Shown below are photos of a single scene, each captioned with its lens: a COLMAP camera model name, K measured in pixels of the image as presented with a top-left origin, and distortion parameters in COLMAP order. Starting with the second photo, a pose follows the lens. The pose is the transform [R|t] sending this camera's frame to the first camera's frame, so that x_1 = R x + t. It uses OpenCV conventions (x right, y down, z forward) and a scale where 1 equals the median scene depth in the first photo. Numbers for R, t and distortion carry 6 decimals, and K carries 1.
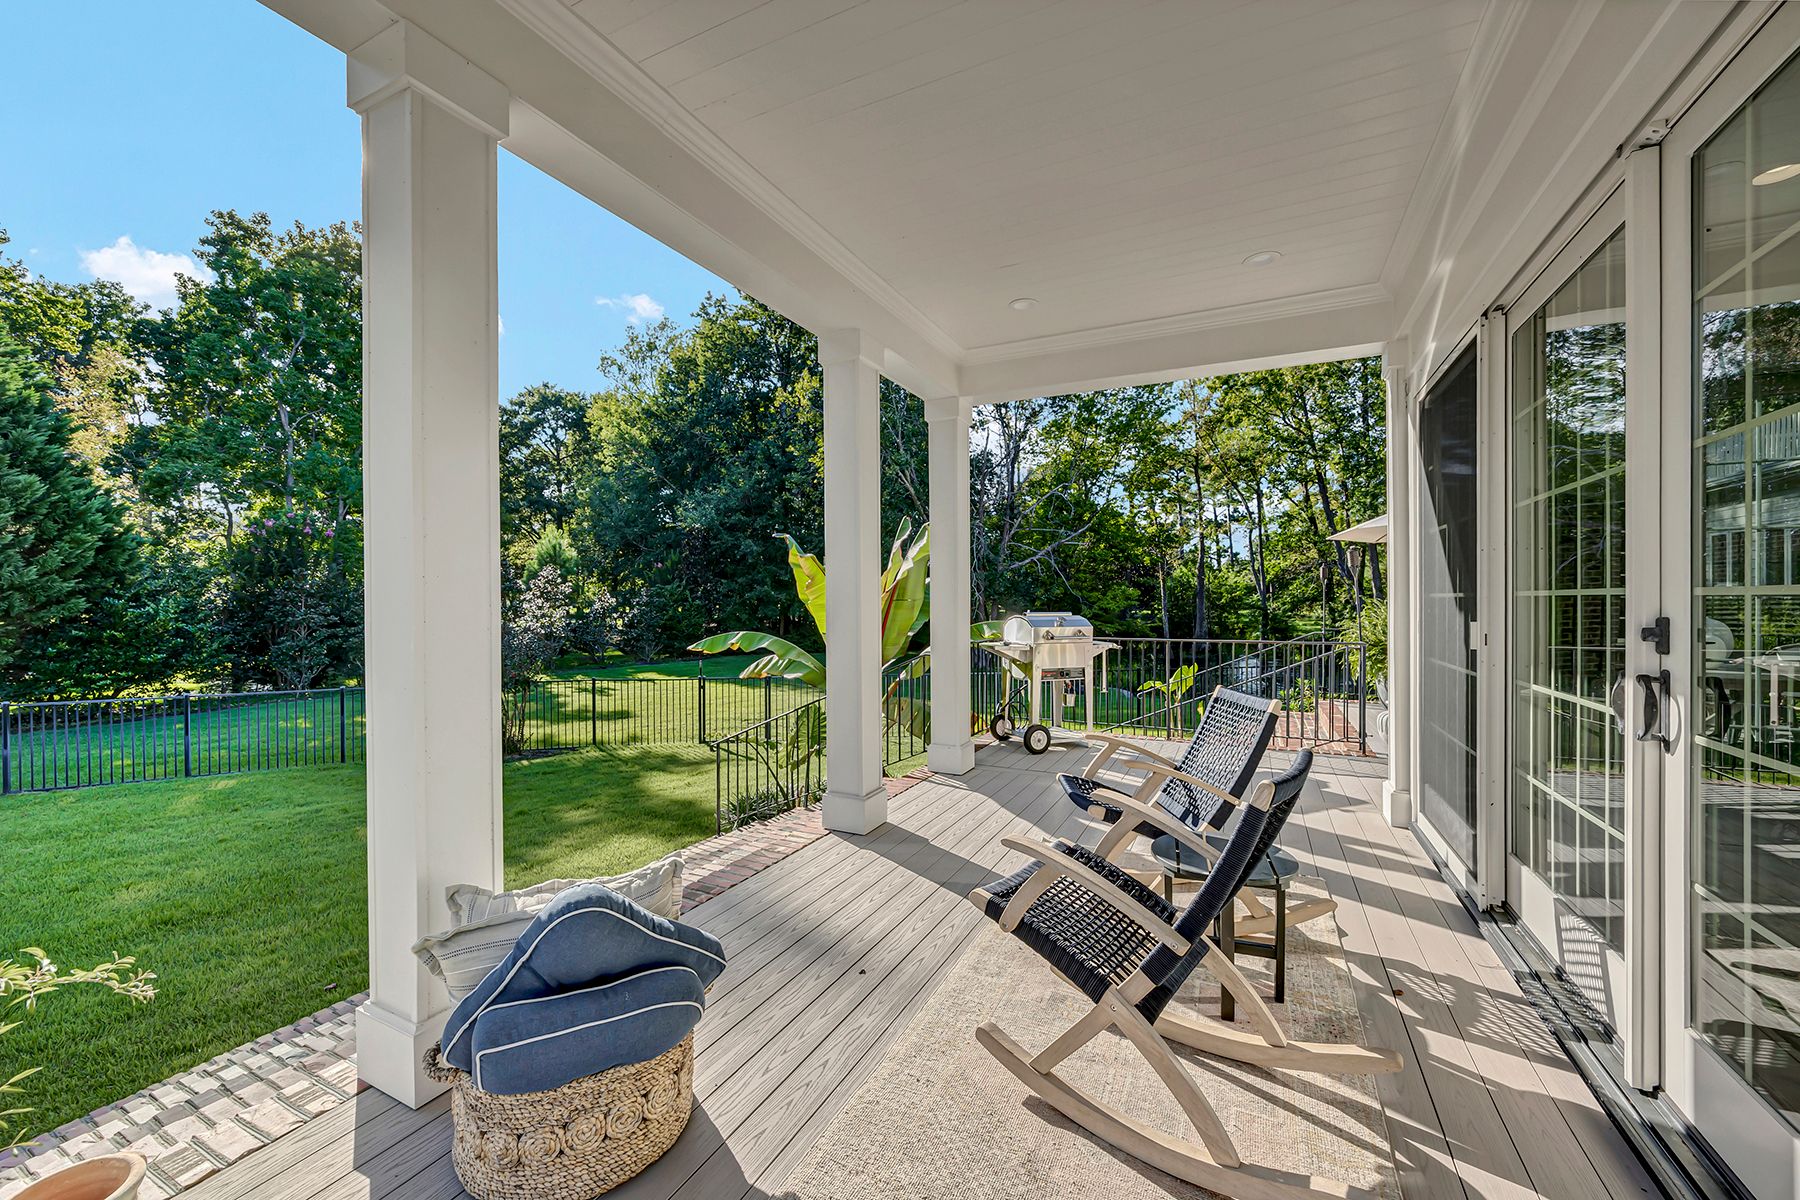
lens RADIAL K [[702.3, 0, 900.0], [0, 702.3, 600.0], [0, 0, 1]] dist [-0.007957, 0.000088]
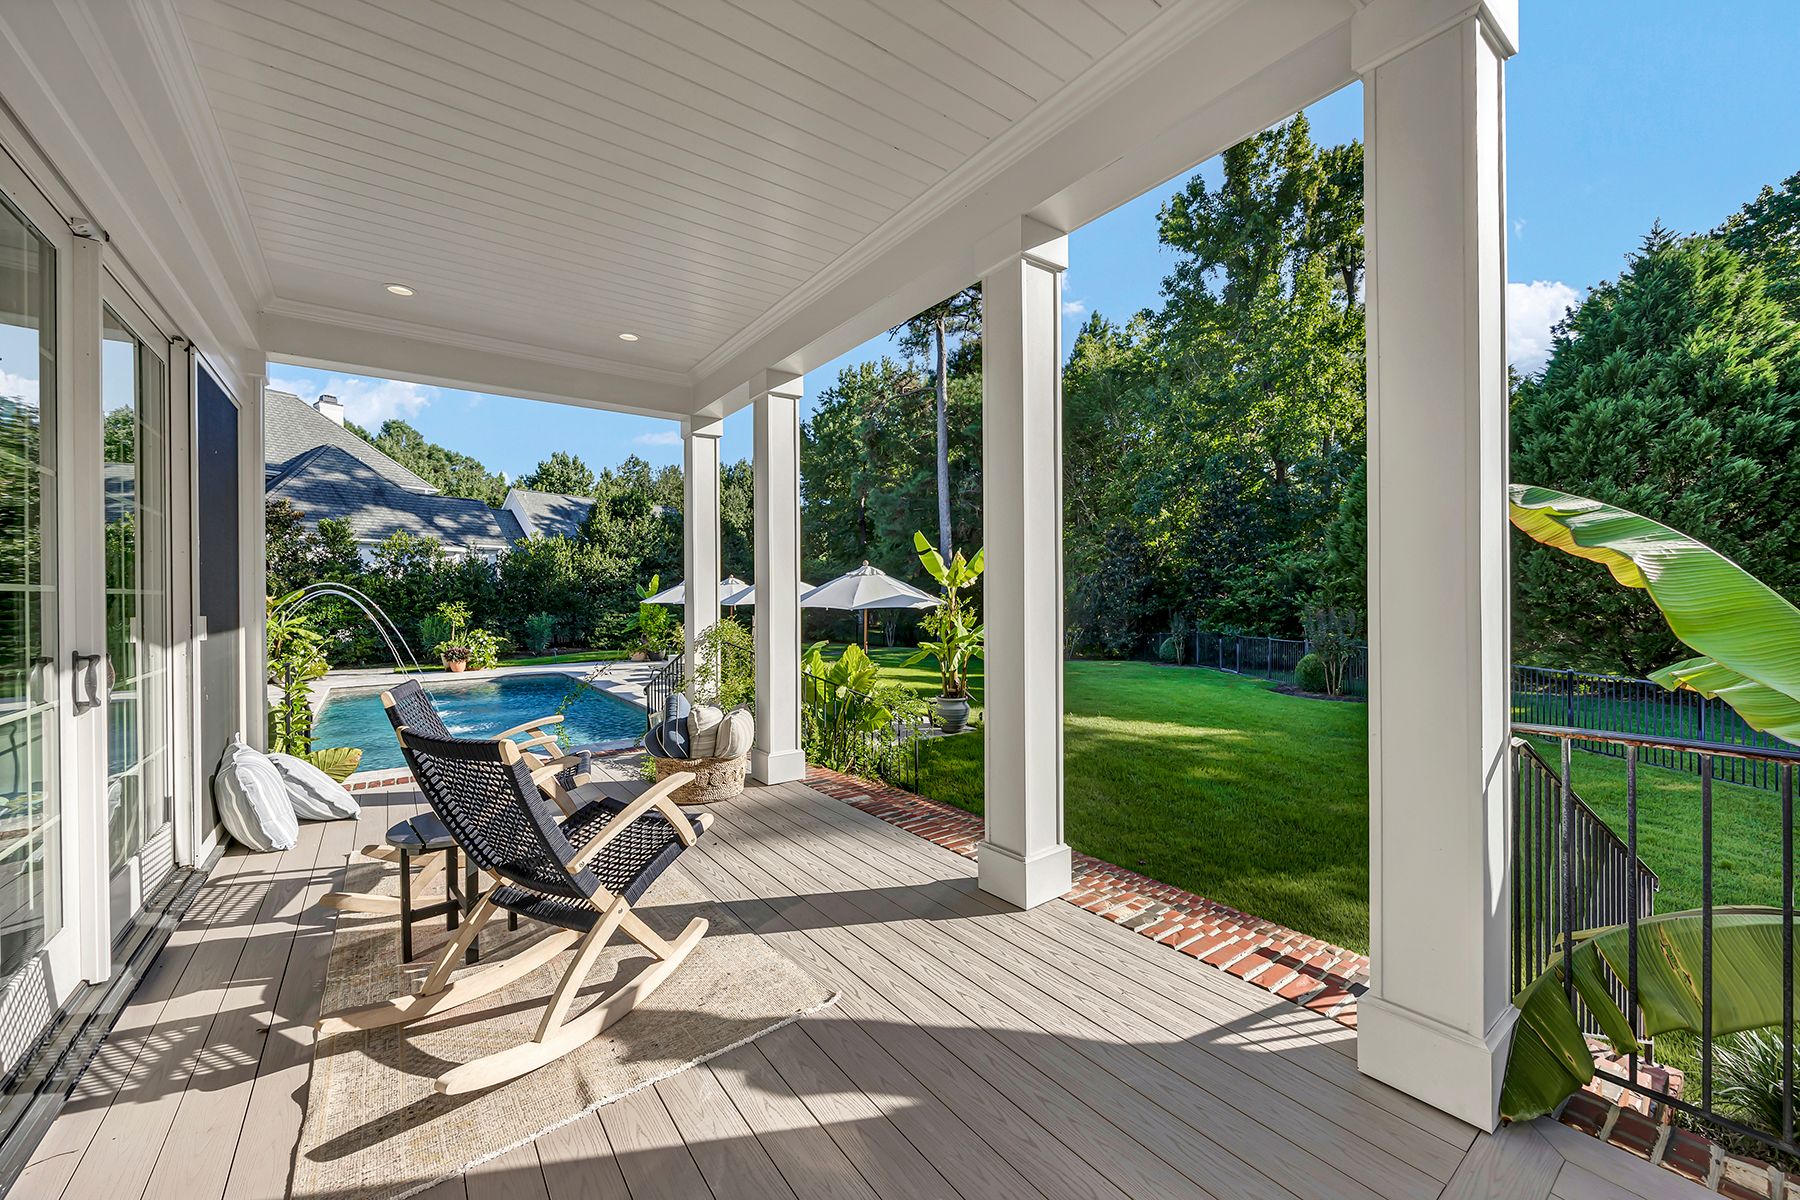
lens RADIAL K [[702.3, 0, 900.0], [0, 702.3, 600.0], [0, 0, 1]] dist [-0.007957, 0.000088]
pose [[-0.458989, 0.013130, -0.888345, 0.872626], [0.008900, 0.999909, 0.010180, 0.010400], [0.888397, -0.003234, -0.459064, 1.656997]]
